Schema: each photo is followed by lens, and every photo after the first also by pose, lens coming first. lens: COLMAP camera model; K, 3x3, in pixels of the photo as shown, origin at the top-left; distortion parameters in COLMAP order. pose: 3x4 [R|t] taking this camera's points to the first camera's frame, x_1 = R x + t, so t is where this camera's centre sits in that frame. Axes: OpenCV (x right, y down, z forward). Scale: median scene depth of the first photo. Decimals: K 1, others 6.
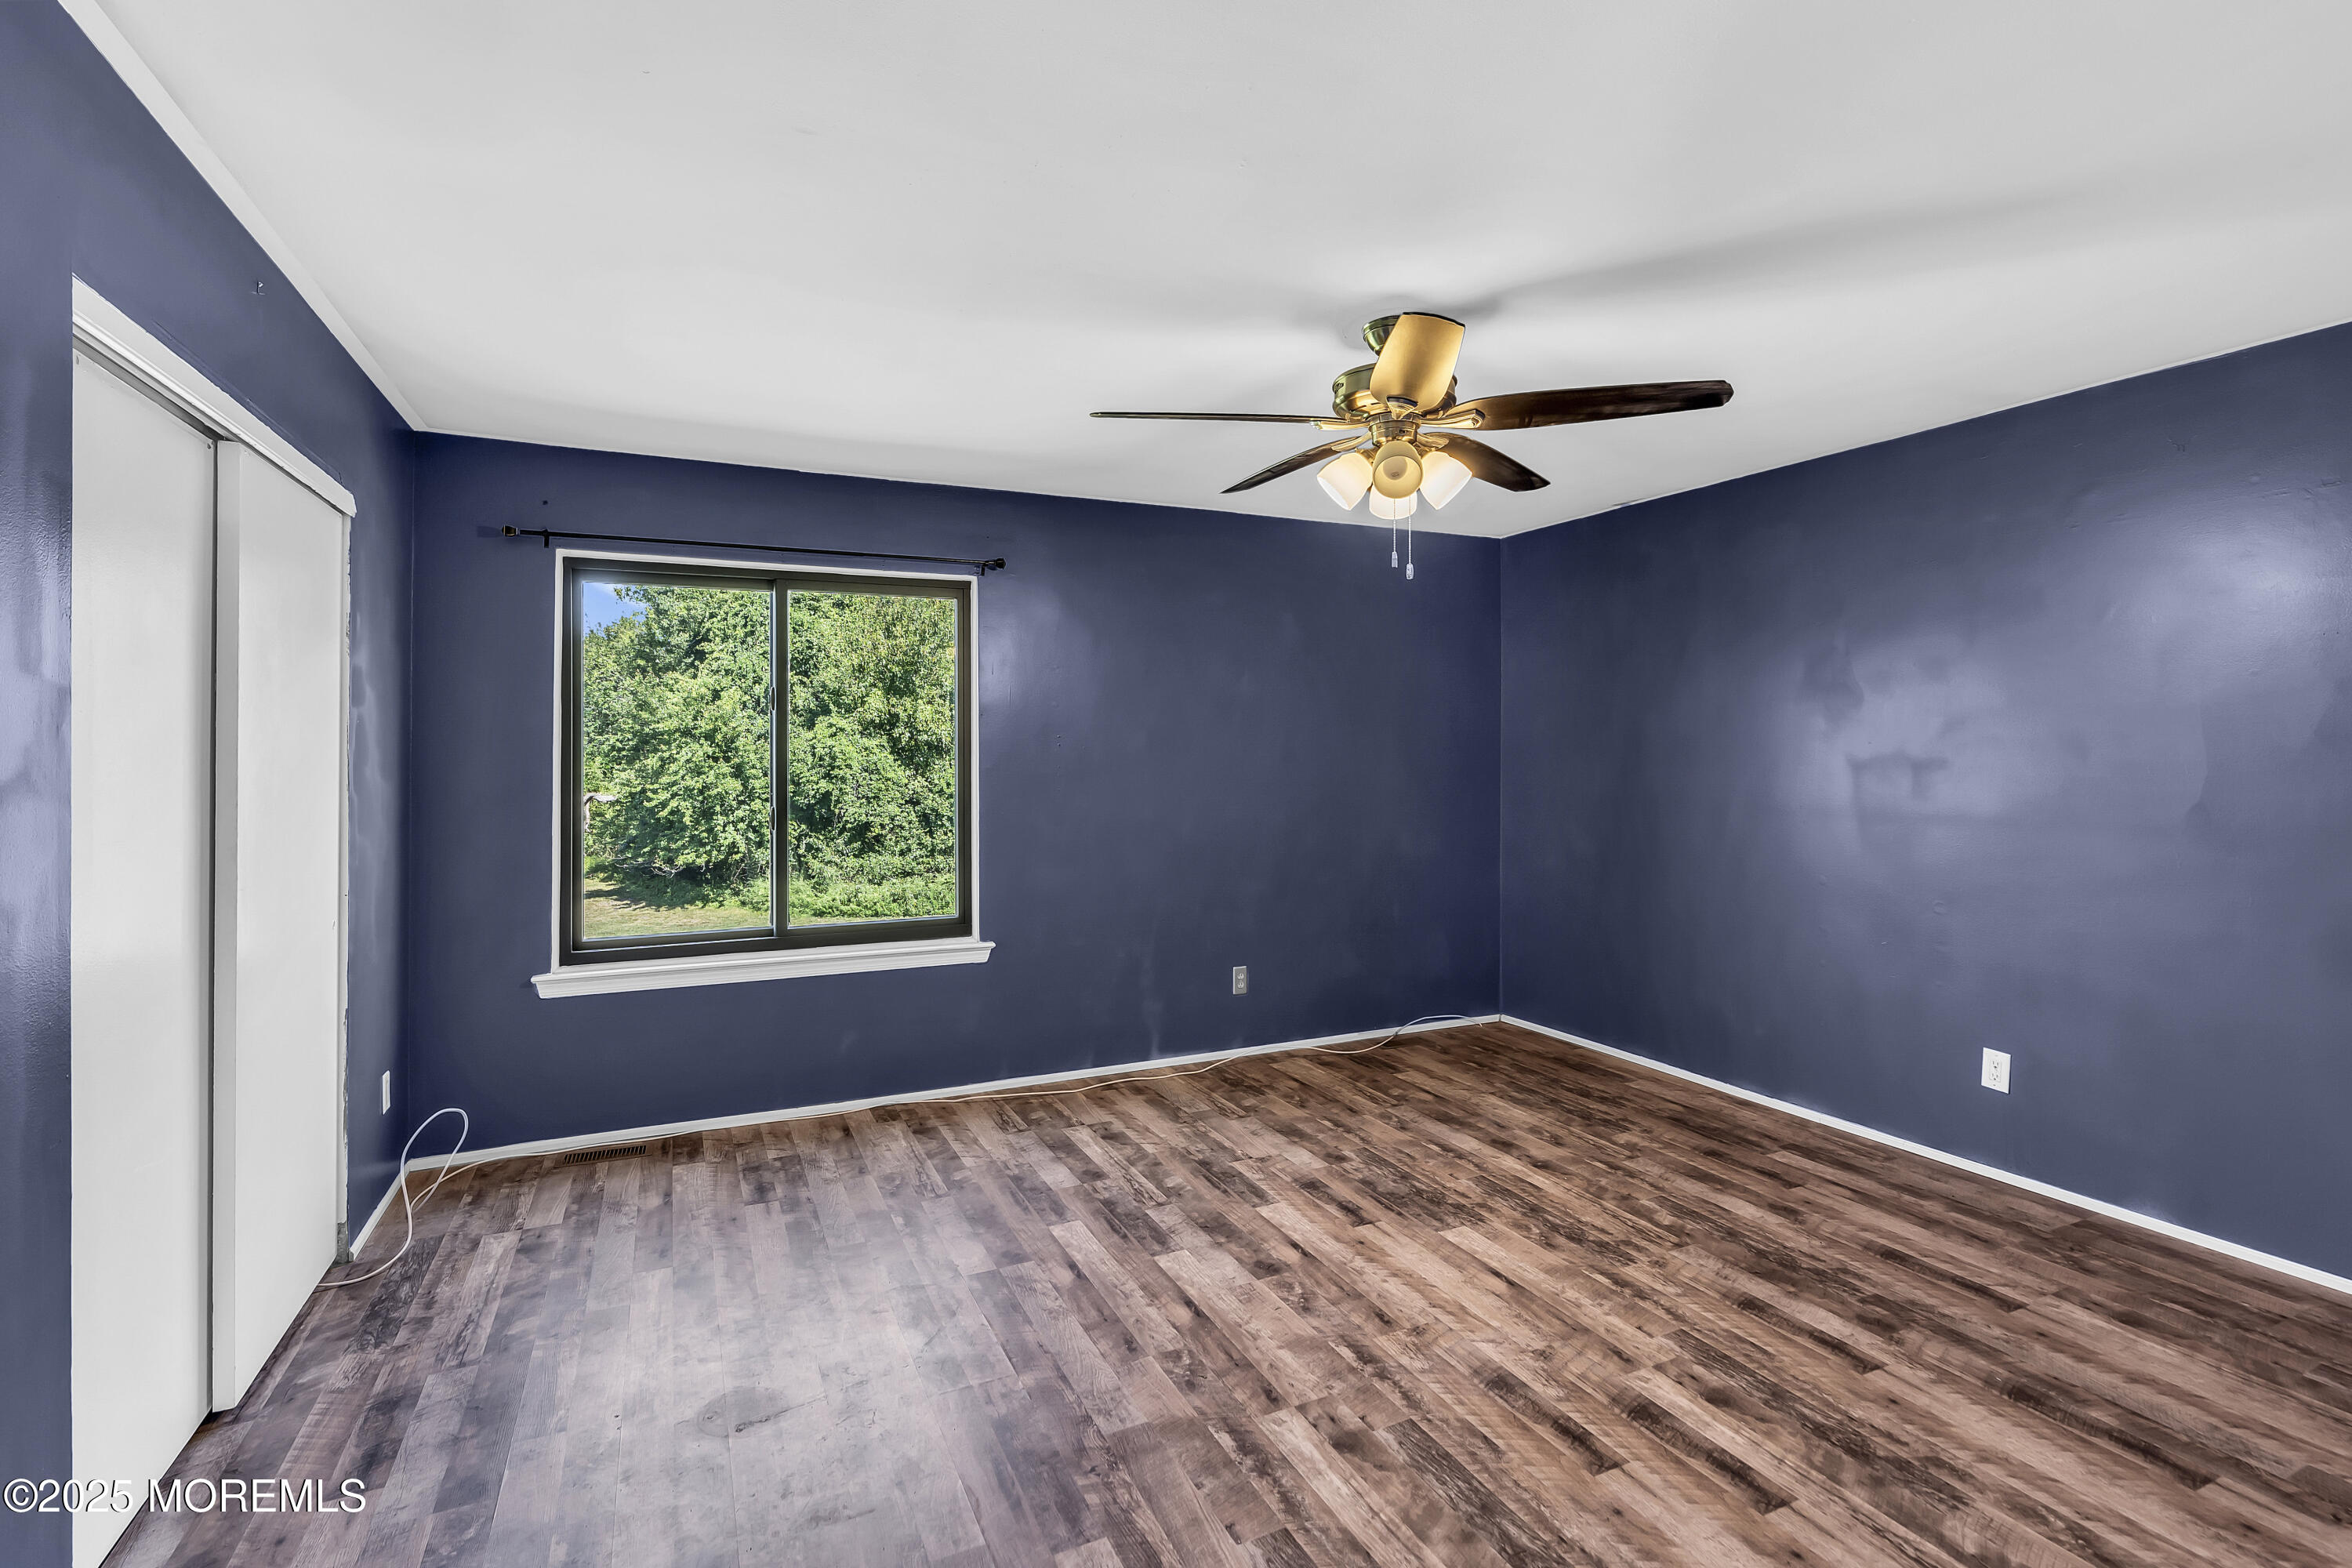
lens RADIAL K [[1083.7, 0, 1193.5], [0, 1083.7, 752.2], [0, 0, 1]] dist [-0.007331, 0.003296]
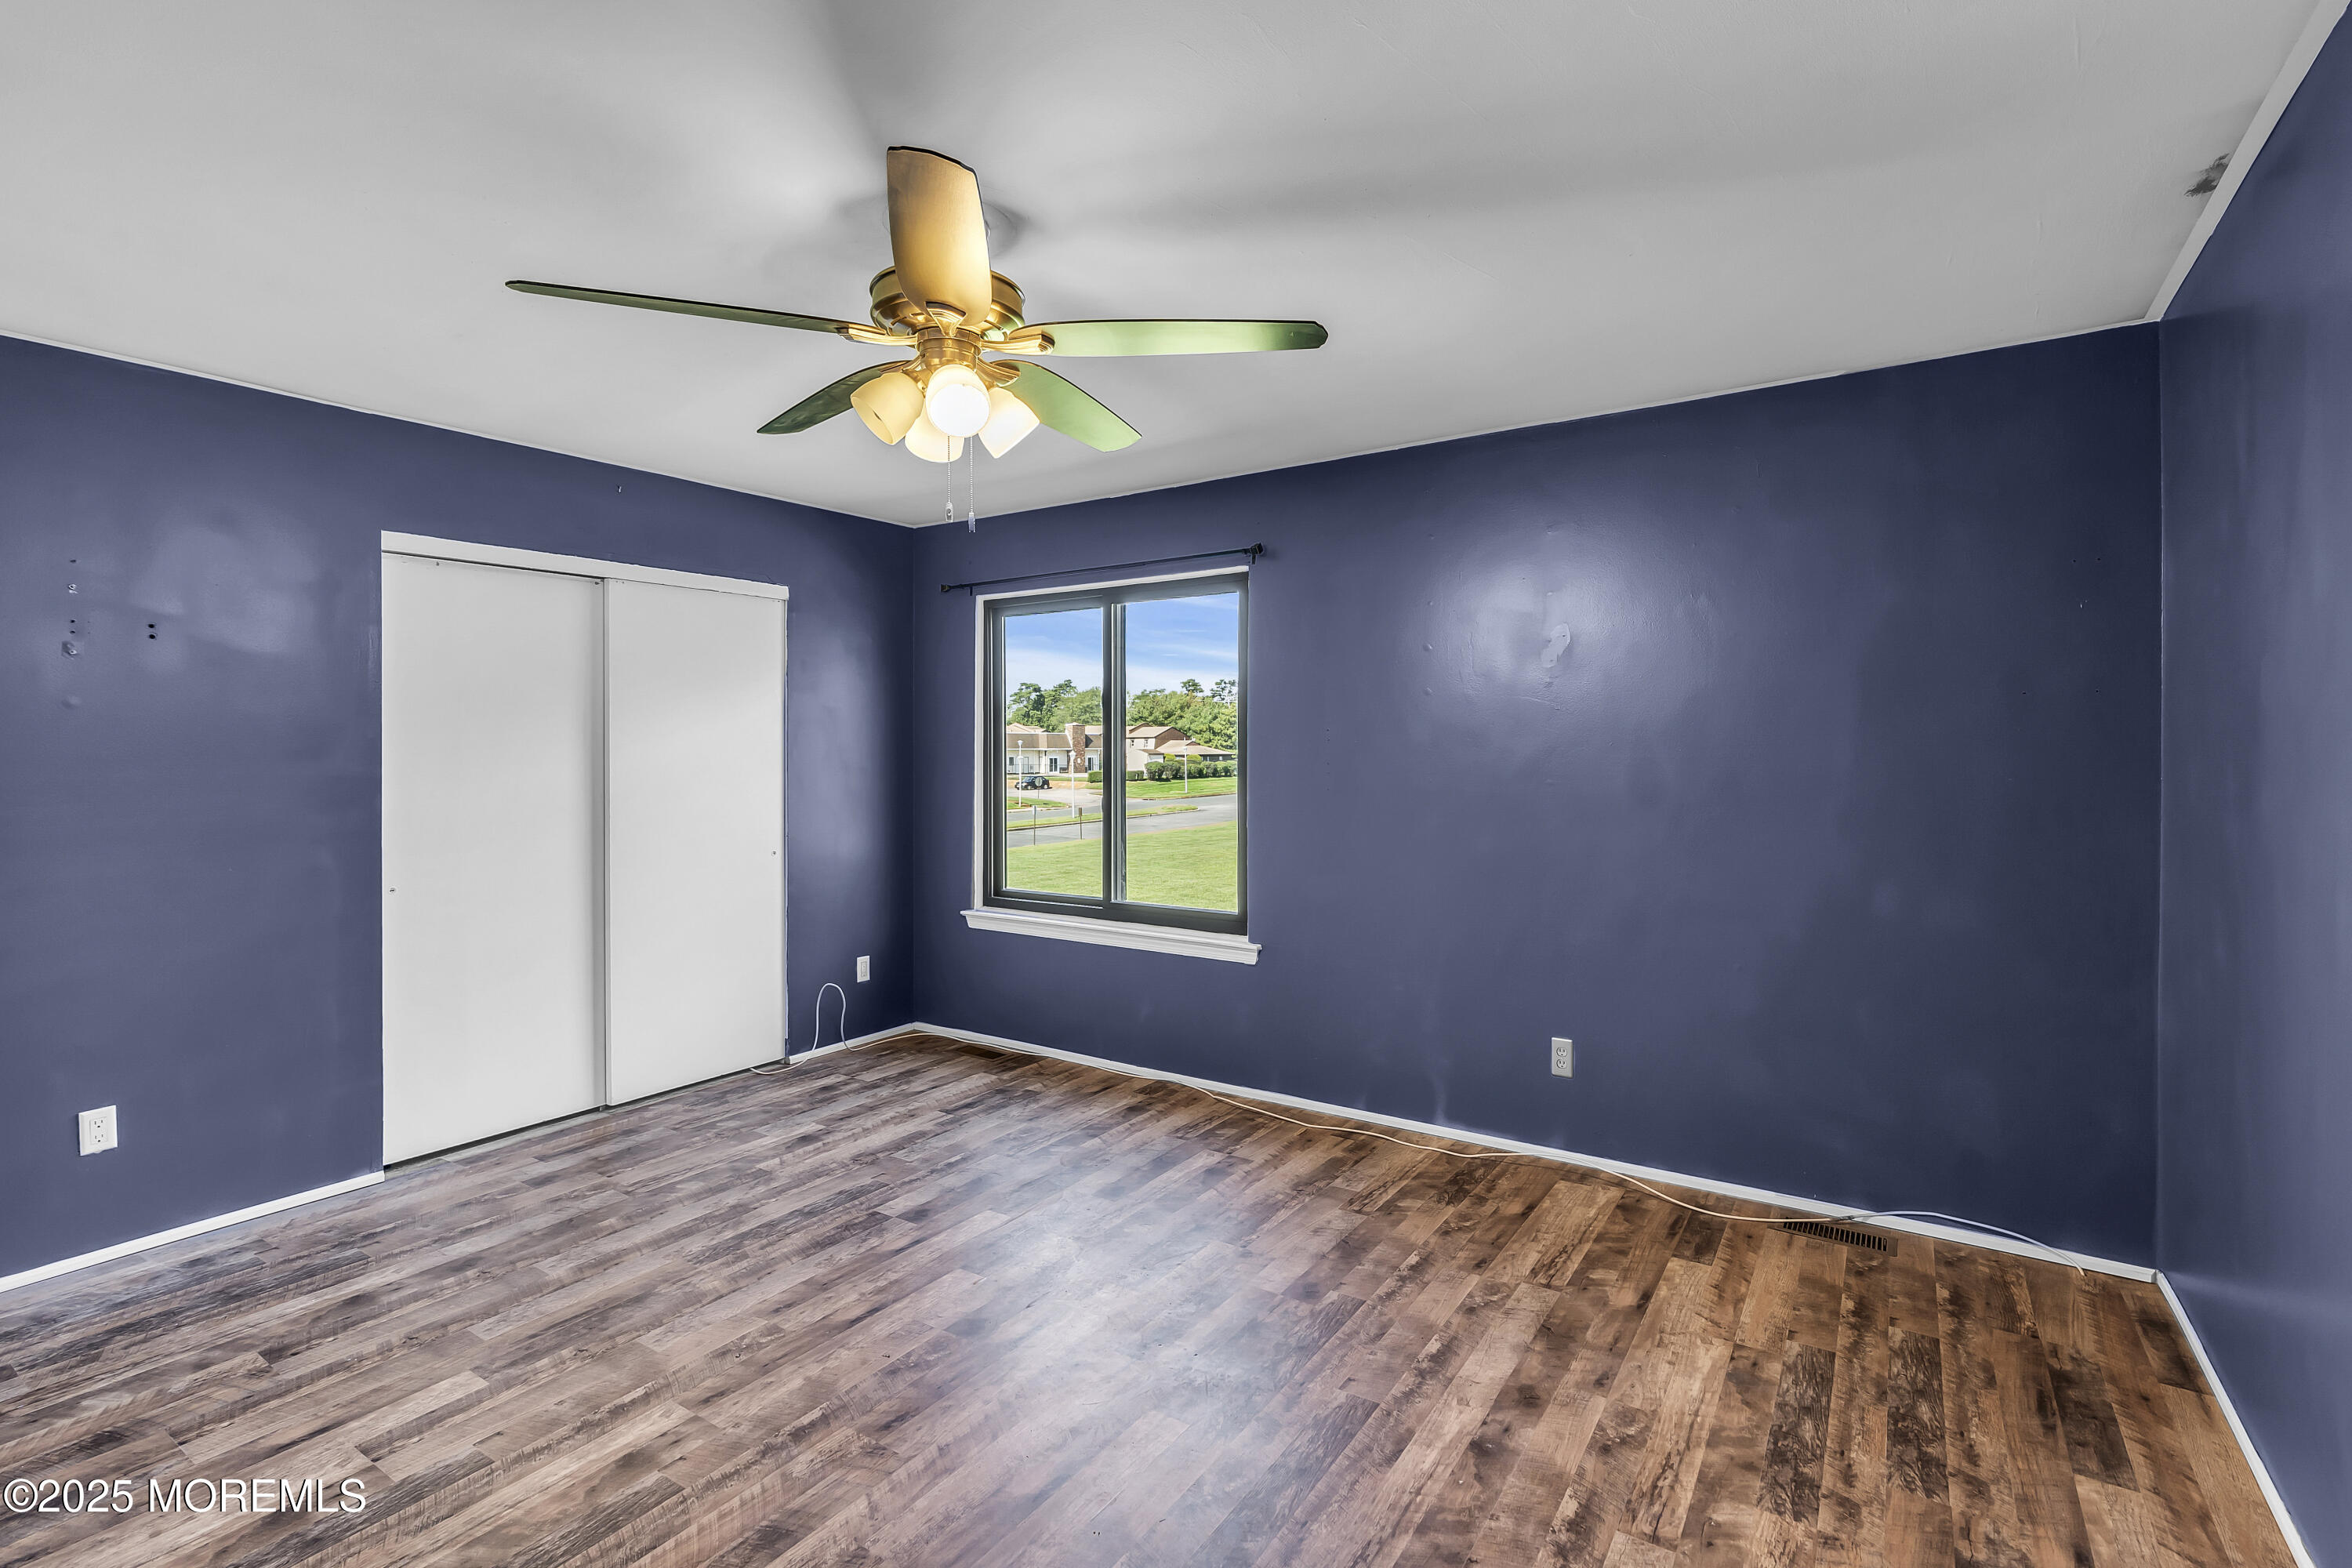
lens RADIAL K [[1083.7, 0, 1200.6], [0, 1083.7, 751.2], [0, 0, 1]] dist [-0.007331, 0.003296]
pose [[0.518789, 0.003711, -0.854894, 0.783098], [0.001078, 0.999987, 0.004995, -0.001070], [0.854902, -0.003512, 0.518778, 0.594088]]
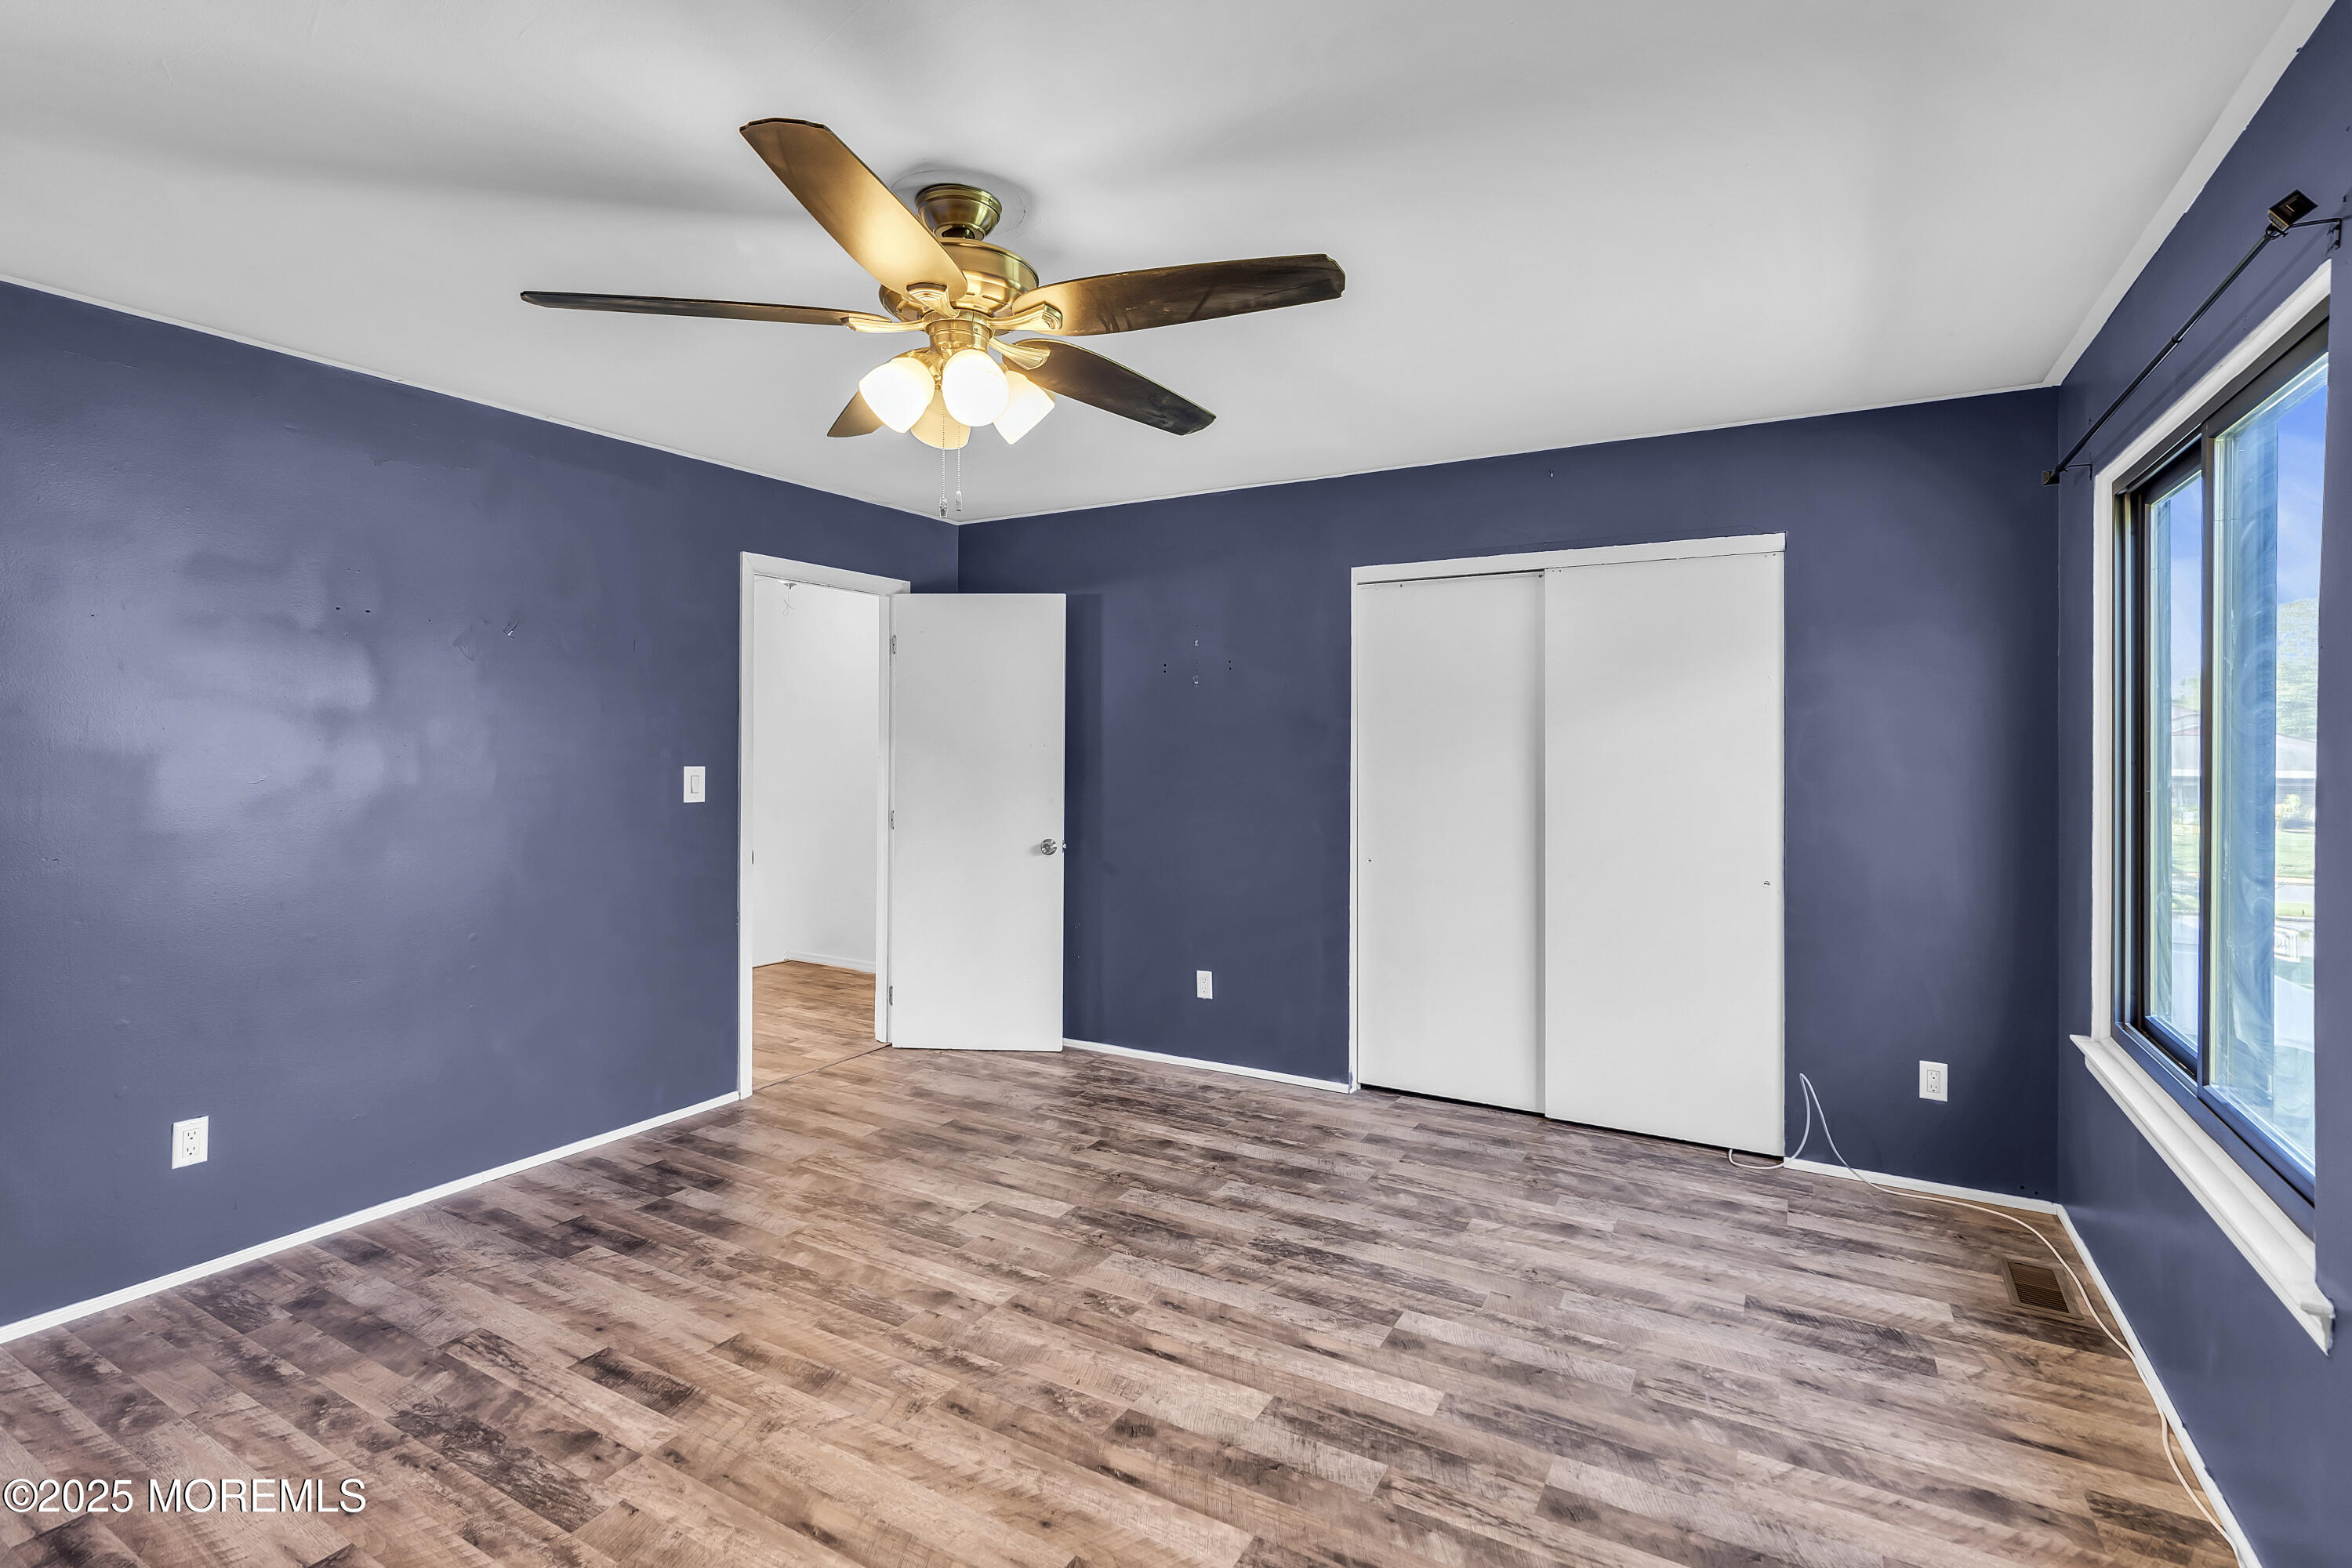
lens RADIAL K [[1083.7, 0, 1172.9], [0, 1083.7, 754.5], [0, 0, 1]] dist [-0.007331, 0.003296]
pose [[-0.825581, 0.005613, -0.564255, 0.397129], [-0.001033, 0.999934, 0.011458, -0.002215], [0.564282, 0.010042, -0.825521, 1.384728]]
